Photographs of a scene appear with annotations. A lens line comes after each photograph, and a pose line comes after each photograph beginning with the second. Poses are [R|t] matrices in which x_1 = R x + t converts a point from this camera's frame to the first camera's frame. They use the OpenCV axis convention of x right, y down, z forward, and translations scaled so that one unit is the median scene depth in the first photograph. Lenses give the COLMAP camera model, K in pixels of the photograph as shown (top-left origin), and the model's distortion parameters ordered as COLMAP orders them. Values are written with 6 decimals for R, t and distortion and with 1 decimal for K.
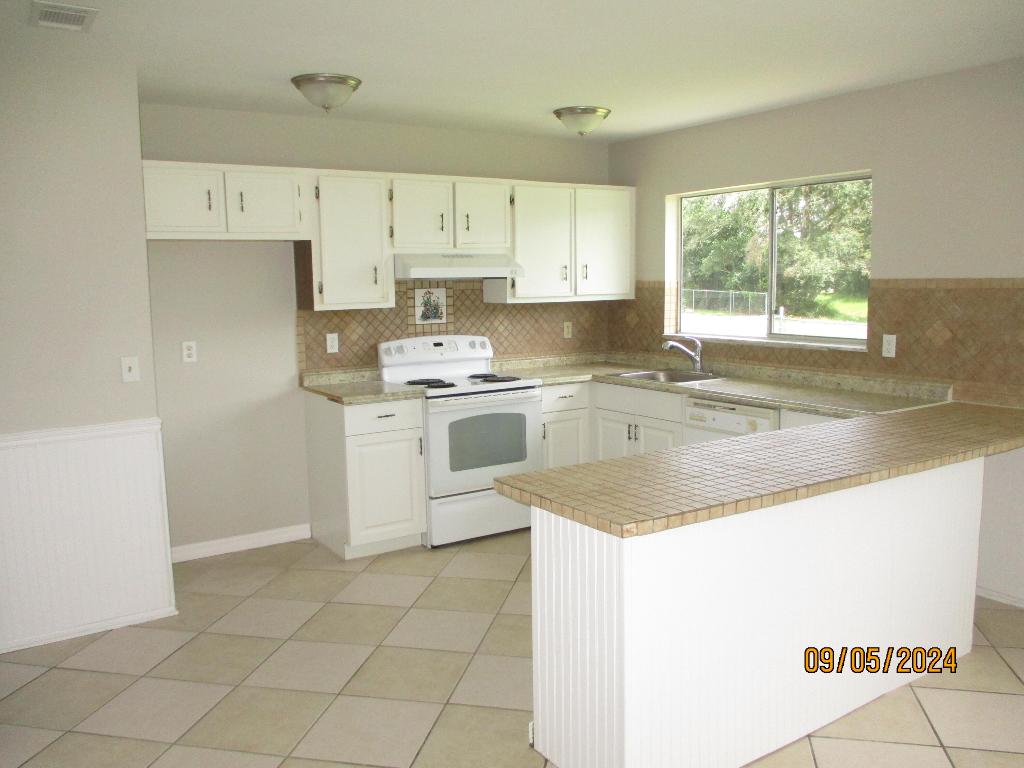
lens RADIAL K [[842.2, 0, 514.1], [0, 842.2, 400.0], [0, 0, 1]] dist [-0.084248, 0.055533]
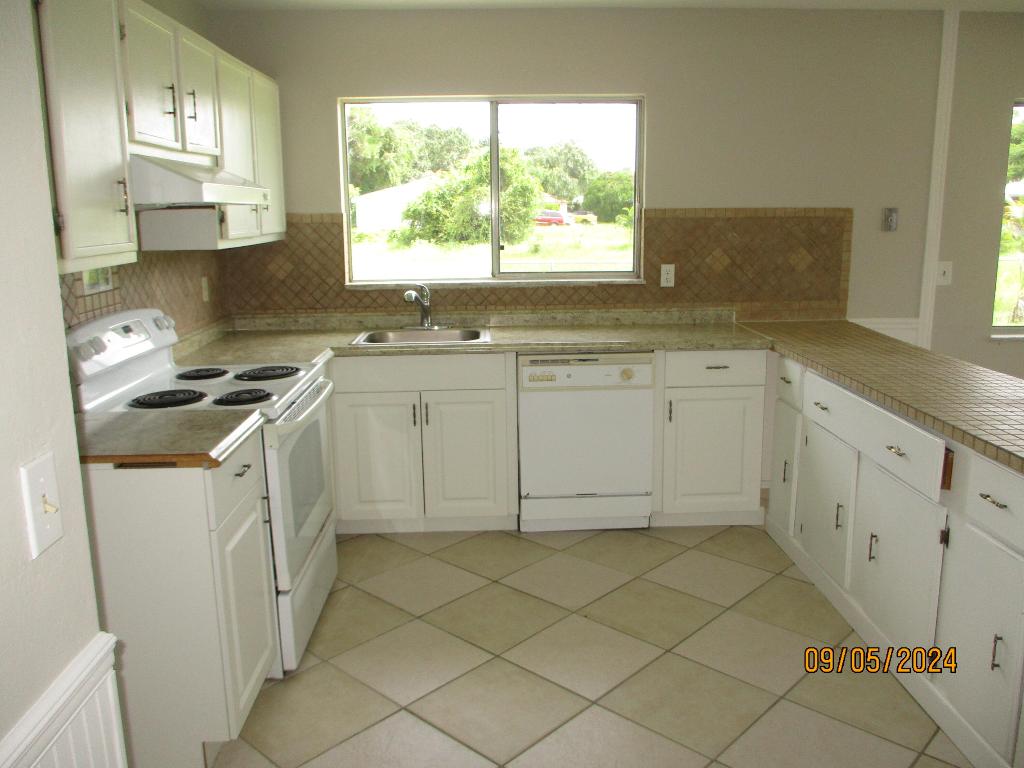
lens RADIAL K [[842.2, 0, 514.1], [0, 842.2, 400.0], [0, 0, 1]] dist [-0.084248, 0.055533]
pose [[0.511166, -0.180429, 0.840330, -0.527680], [0.125170, 0.982921, 0.134905, -0.077478], [-0.850319, 0.036225, 0.525019, 0.629718]]
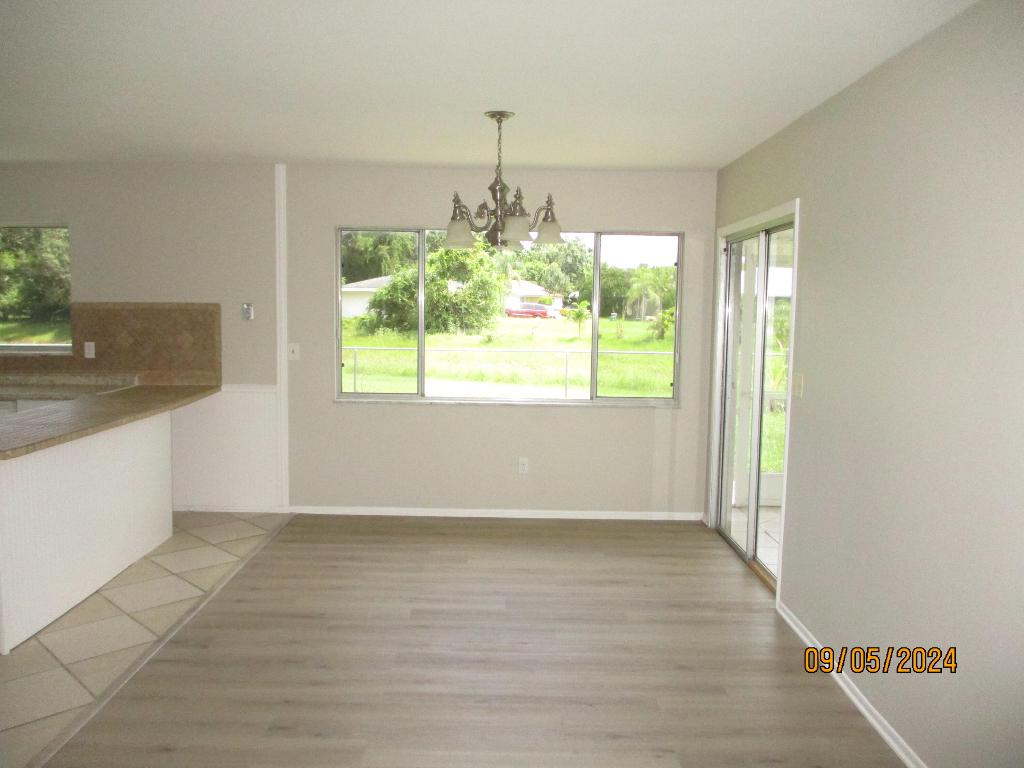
lens RADIAL K [[842.2, 0, 514.1], [0, 842.2, 400.0], [0, 0, 1]] dist [-0.084248, 0.055533]
pose [[0.540428, -0.075086, 0.838033, -0.337329], [0.098516, 0.994806, 0.025602, 0.053804], [-0.835603, 0.068724, 0.545018, -0.354790]]
